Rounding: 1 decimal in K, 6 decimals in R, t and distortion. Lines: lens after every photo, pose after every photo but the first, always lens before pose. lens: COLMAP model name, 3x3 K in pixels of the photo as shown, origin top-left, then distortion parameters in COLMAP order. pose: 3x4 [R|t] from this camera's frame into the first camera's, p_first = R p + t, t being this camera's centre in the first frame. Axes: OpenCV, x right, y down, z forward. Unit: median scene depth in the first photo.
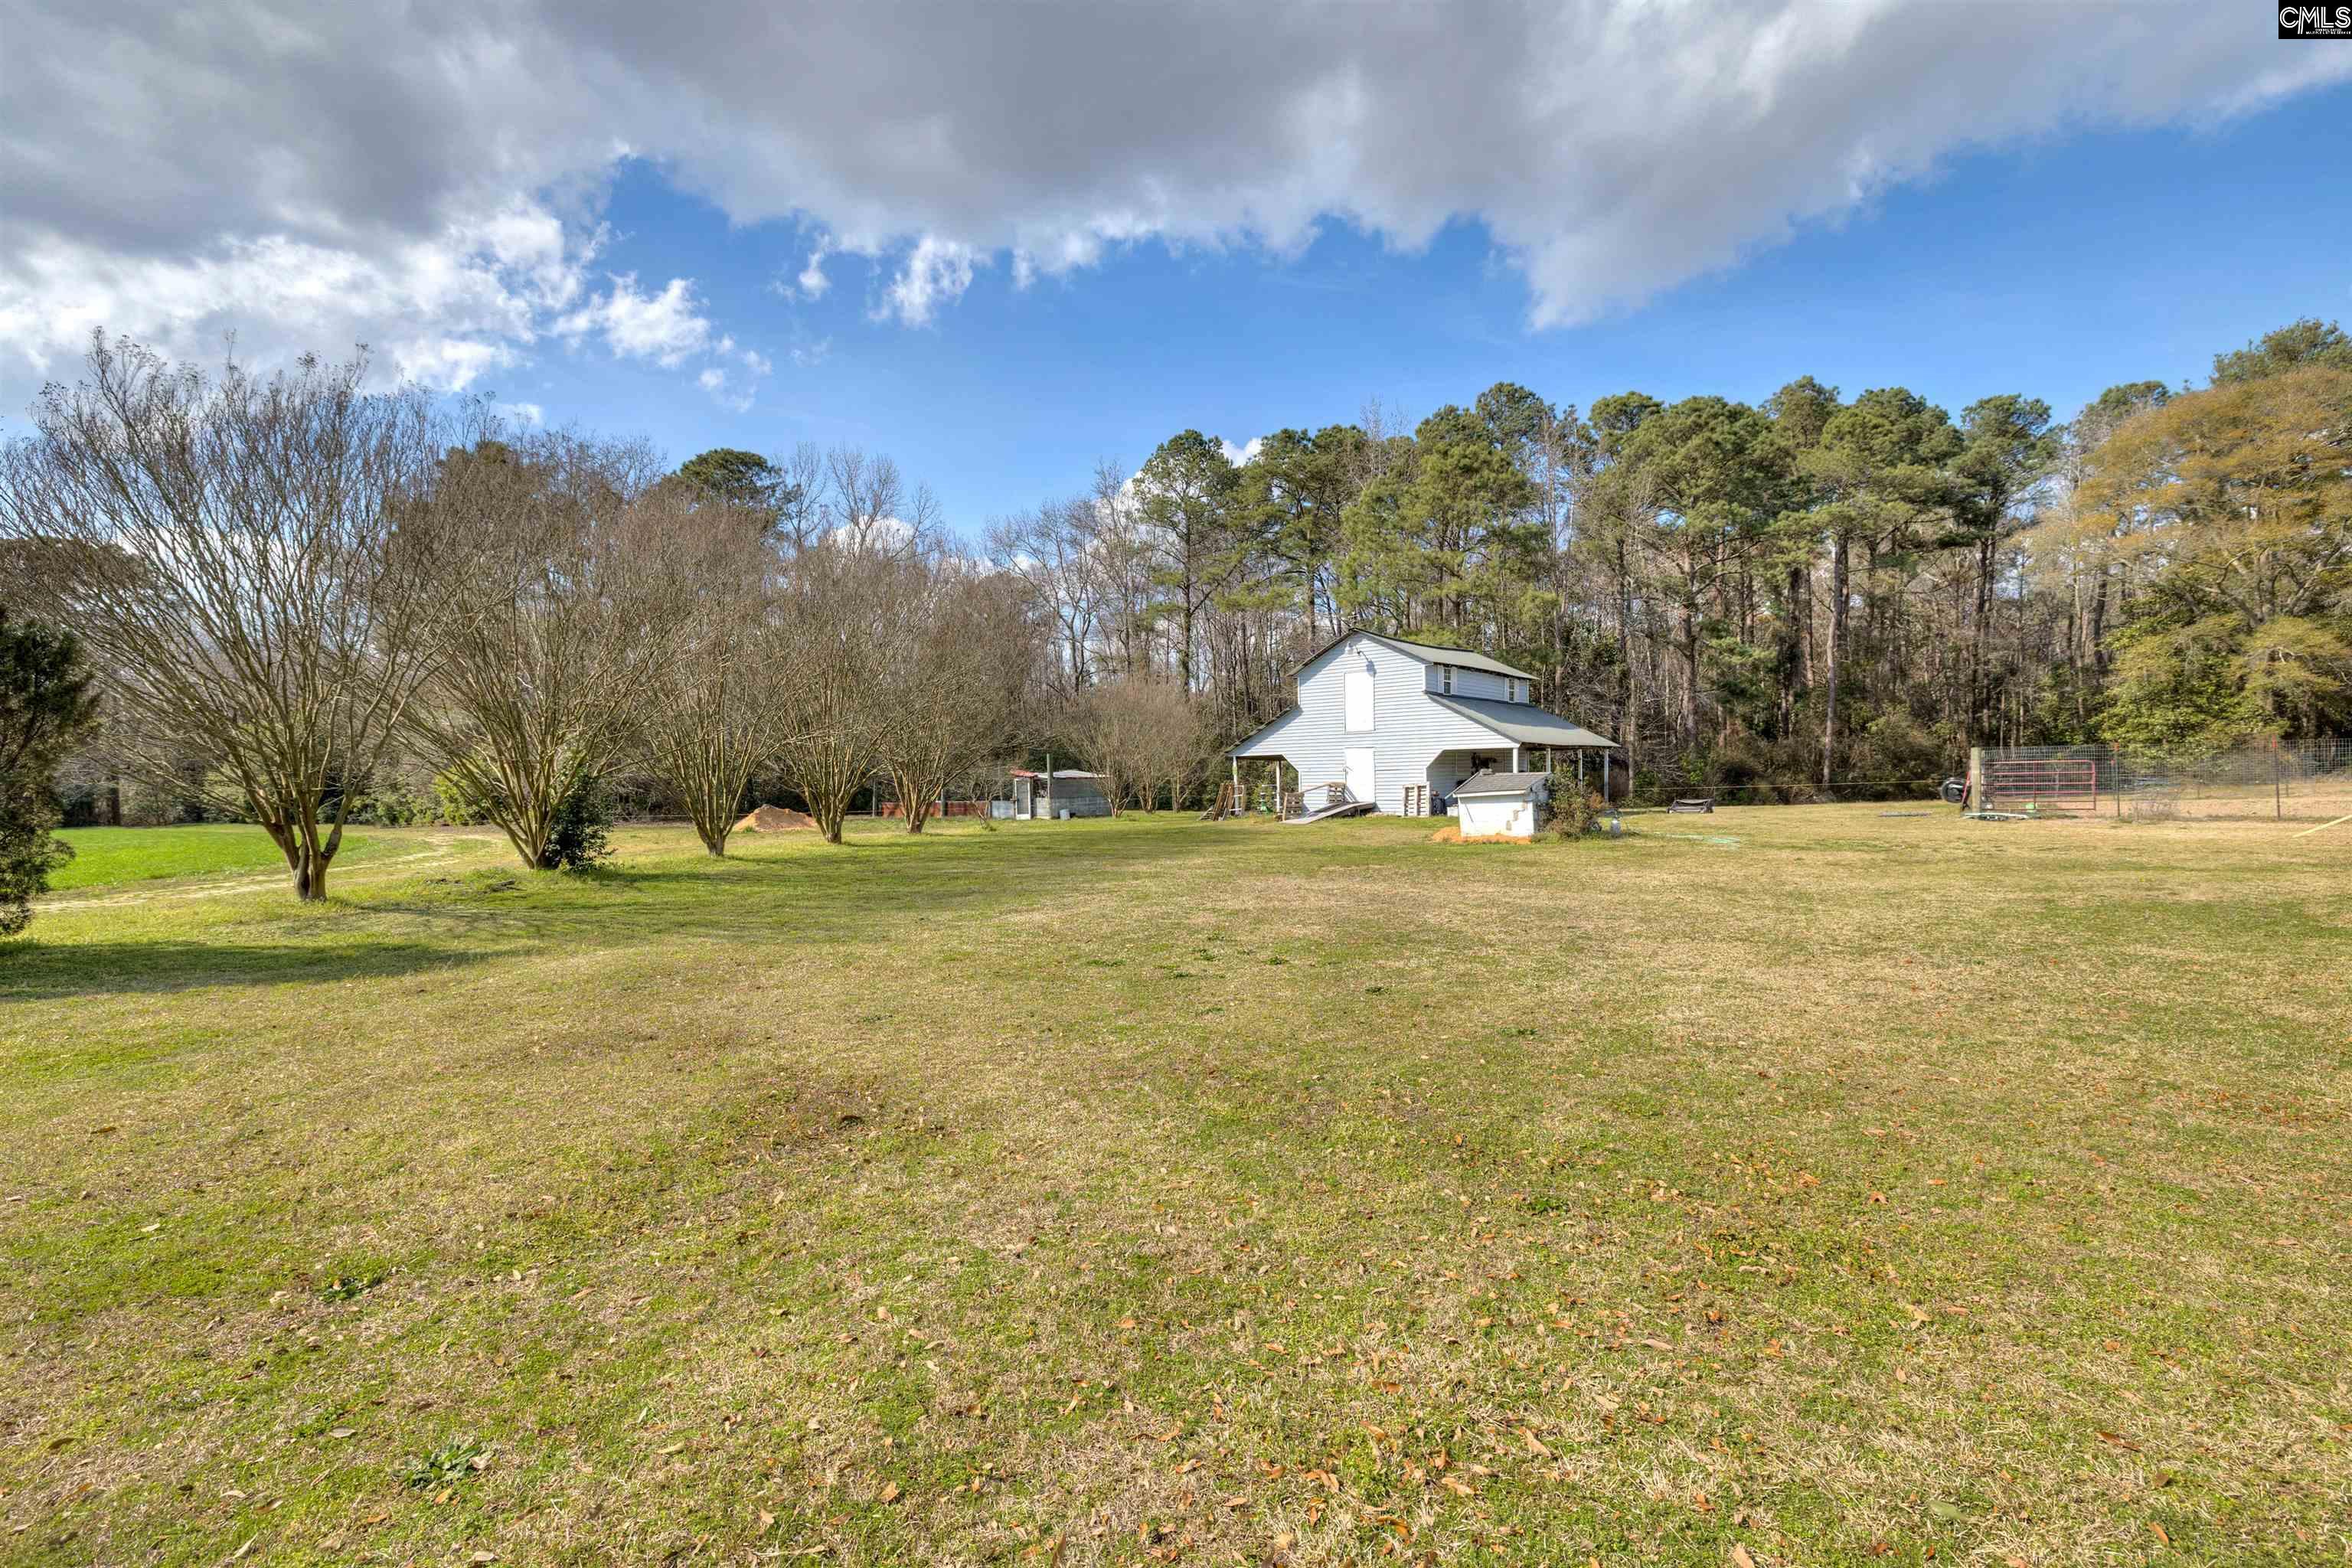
lens RADIAL K [[1022.0, 0, 1176.0], [0, 1022.0, 784.0], [0, 0, 1]] dist [-0.000217, -0.000234]
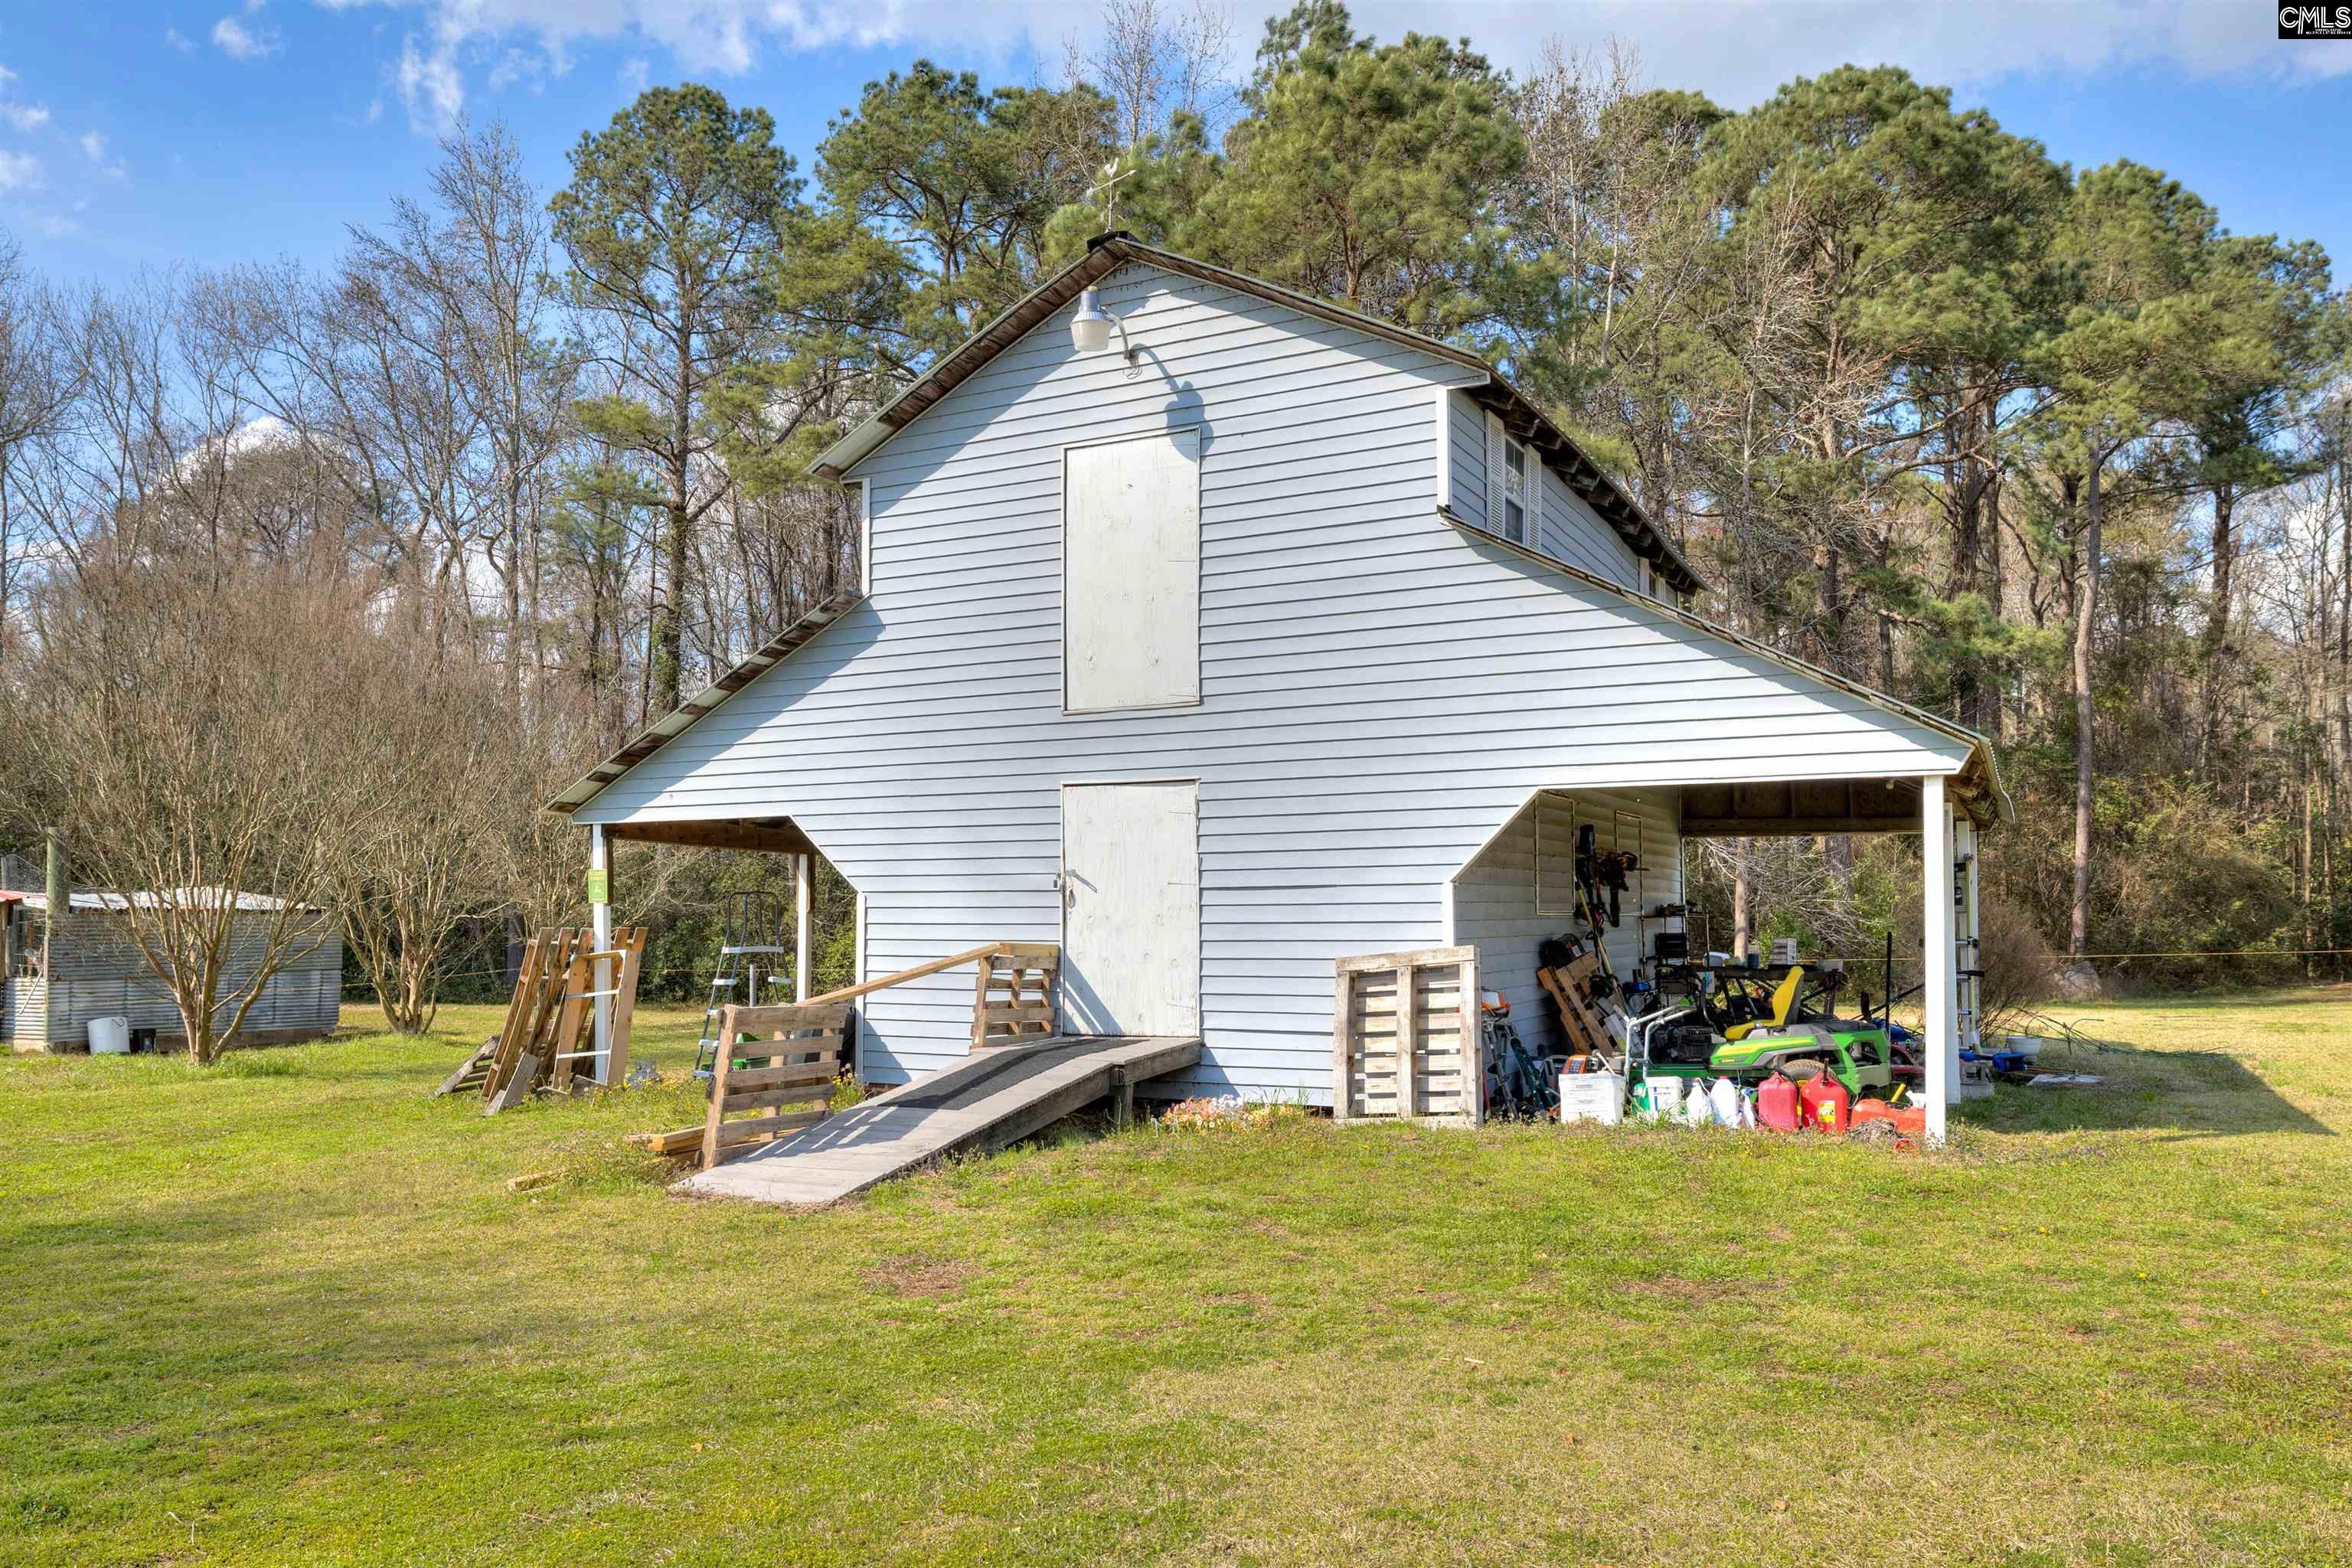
lens RADIAL K [[1694.5, 0, 1176.0], [0, 1694.5, 784.0], [0, 0, 1]] dist [0.002163, 0.000862]
pose [[0.971404, 0.032067, 0.235256, 0.105199], [-0.011795, 0.996132, -0.087076, -0.004128], [-0.237138, 0.081811, 0.968025, 0.654108]]
